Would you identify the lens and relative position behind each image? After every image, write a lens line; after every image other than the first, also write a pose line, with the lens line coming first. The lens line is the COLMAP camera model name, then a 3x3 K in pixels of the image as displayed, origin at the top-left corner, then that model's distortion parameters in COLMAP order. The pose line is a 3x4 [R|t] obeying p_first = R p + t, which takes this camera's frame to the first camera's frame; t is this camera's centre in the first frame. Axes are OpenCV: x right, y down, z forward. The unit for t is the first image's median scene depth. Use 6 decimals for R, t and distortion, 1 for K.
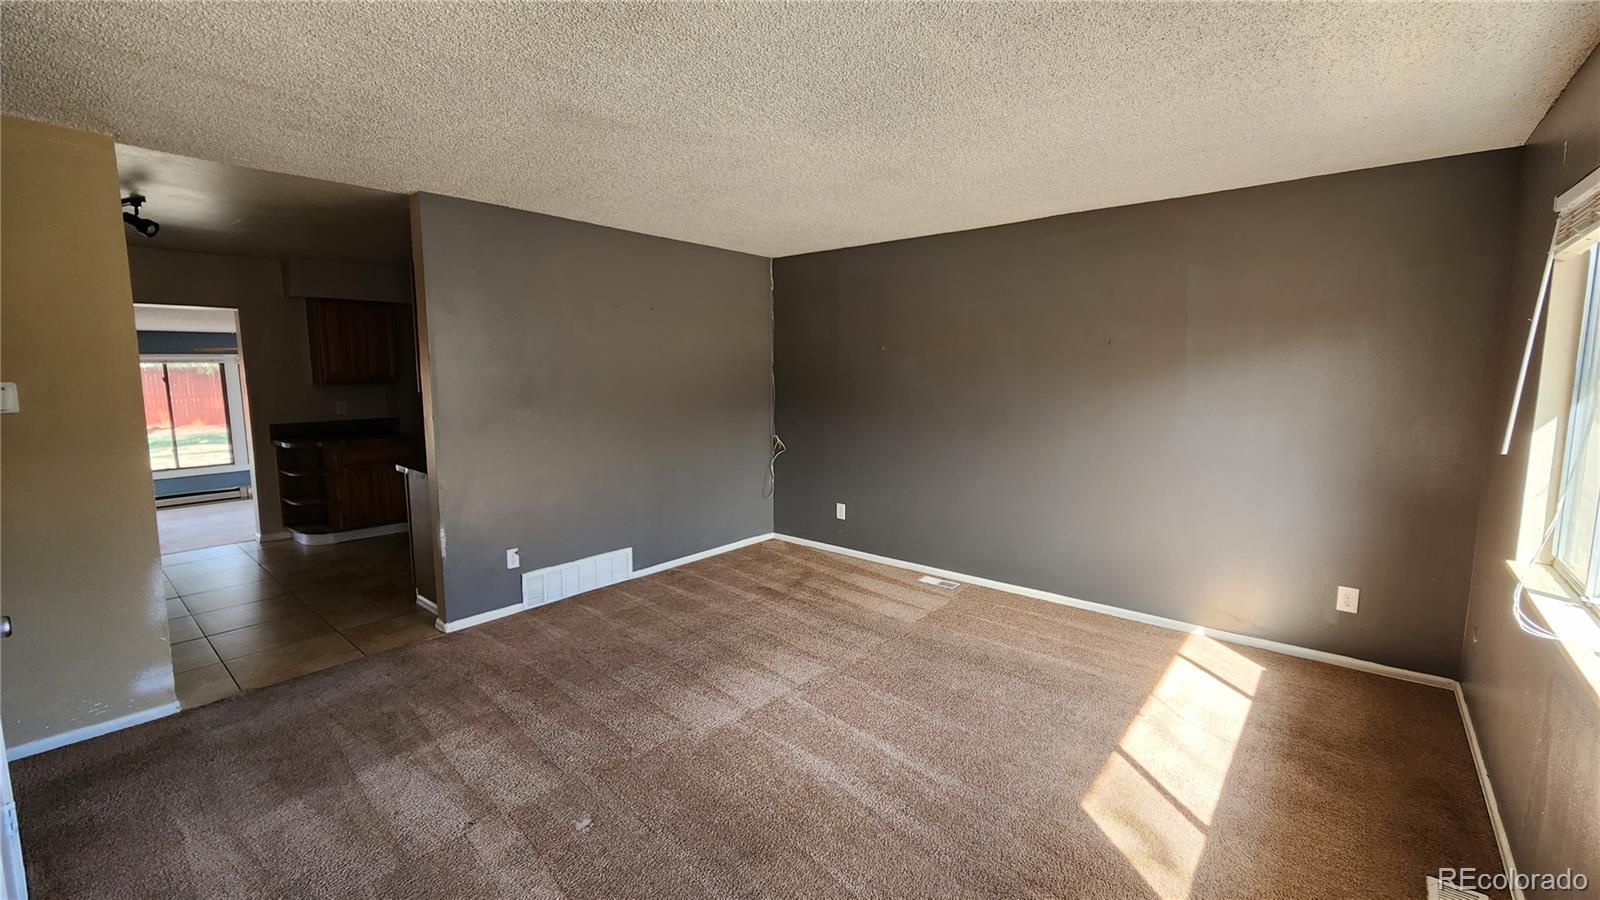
lens RADIAL K [[643.0, 0, 798.9], [0, 643.0, 447.2], [0, 0, 1]] dist [0.019518, -0.000024]
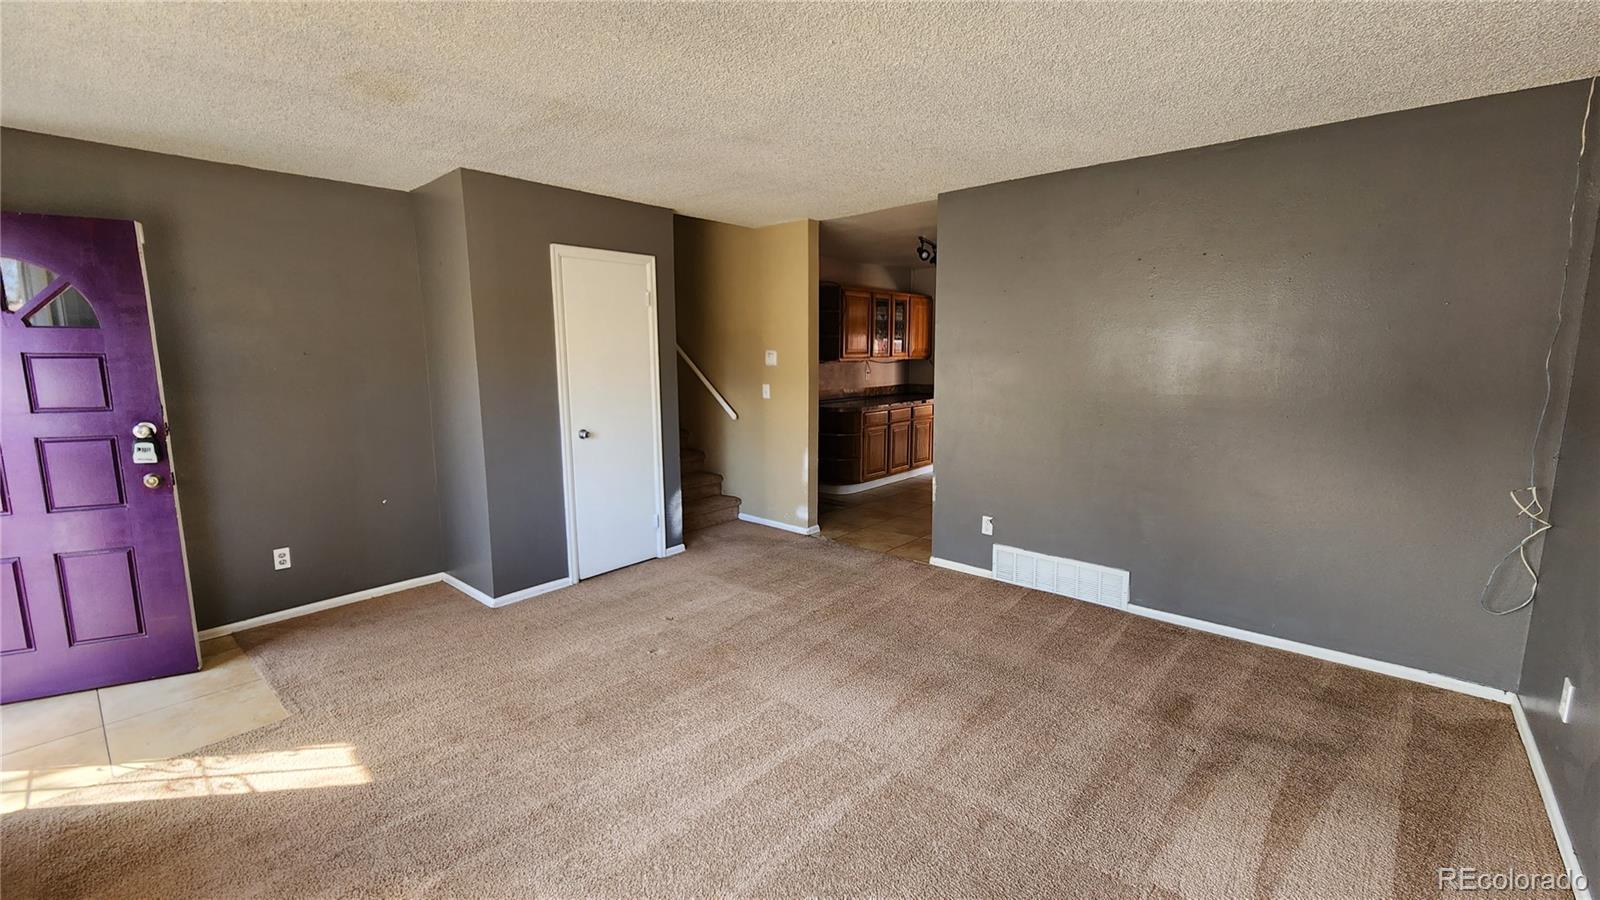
lens RADIAL K [[654.8, 0, 806.4], [0, 654.8, 444.0], [0, 0, 1]] dist [0.001748, -0.000004]
pose [[-0.008346, 0.149065, -0.988792, 0.671865], [-0.111560, 0.982515, 0.149060, -0.094289], [0.993723, 0.111554, 0.008430, 0.785081]]
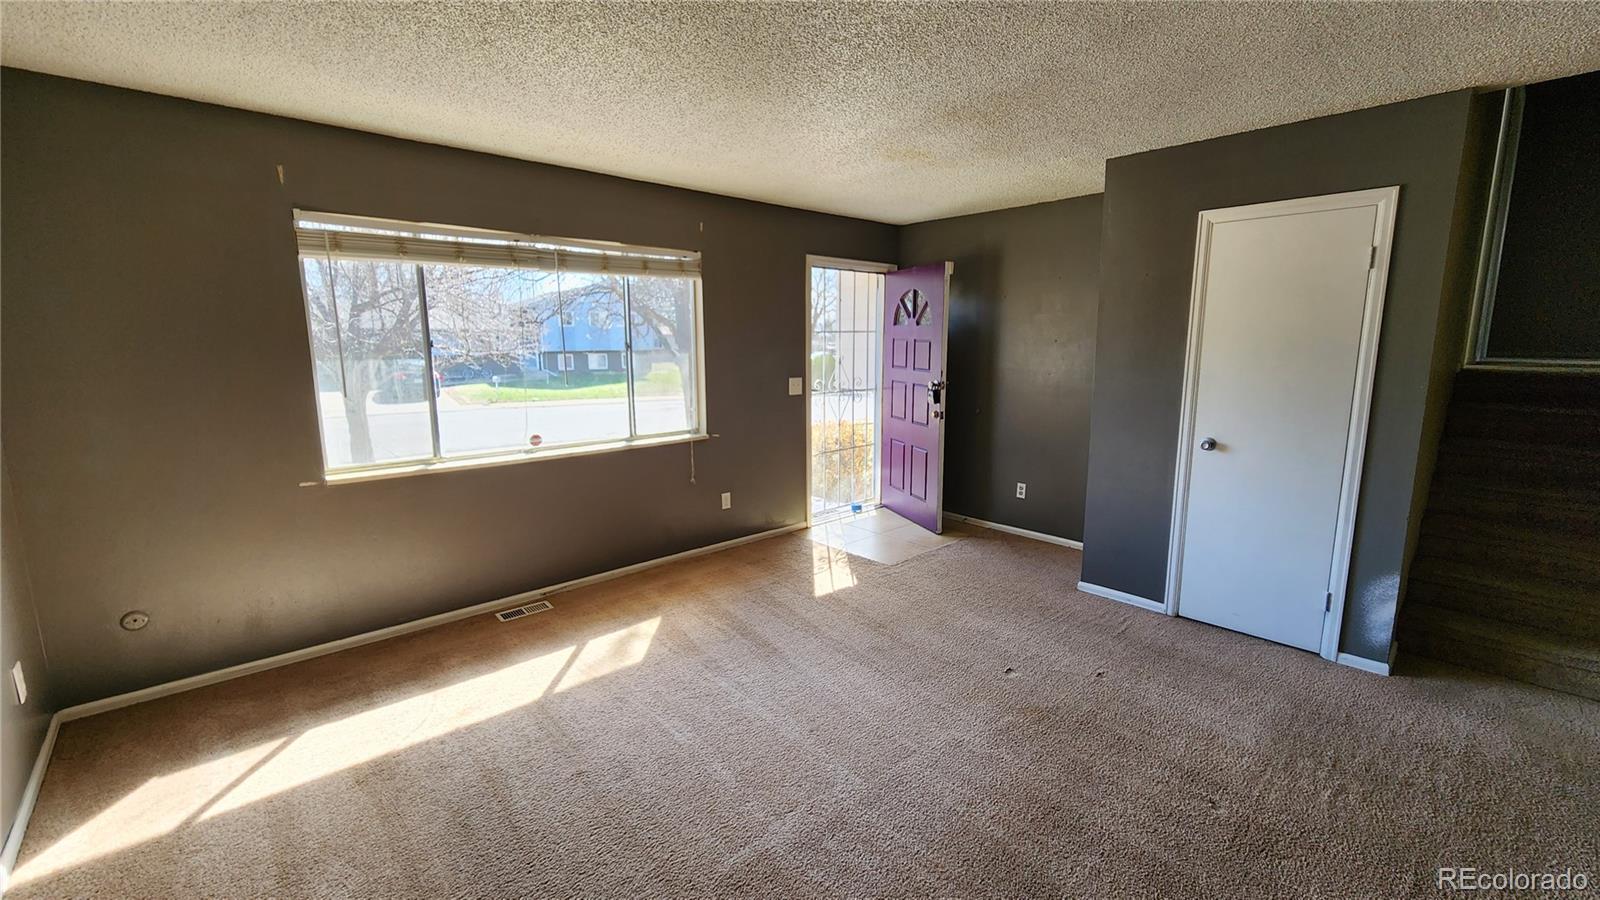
lens RADIAL K [[654.8, 0, 806.4], [0, 654.8, 444.0], [0, 0, 1]] dist [0.001748, -0.000004]
pose [[-0.992250, -0.013591, 0.123511, -0.047077], [0.020854, 0.961687, 0.273354, -0.163039], [-0.122494, 0.273811, -0.953951, 1.378887]]
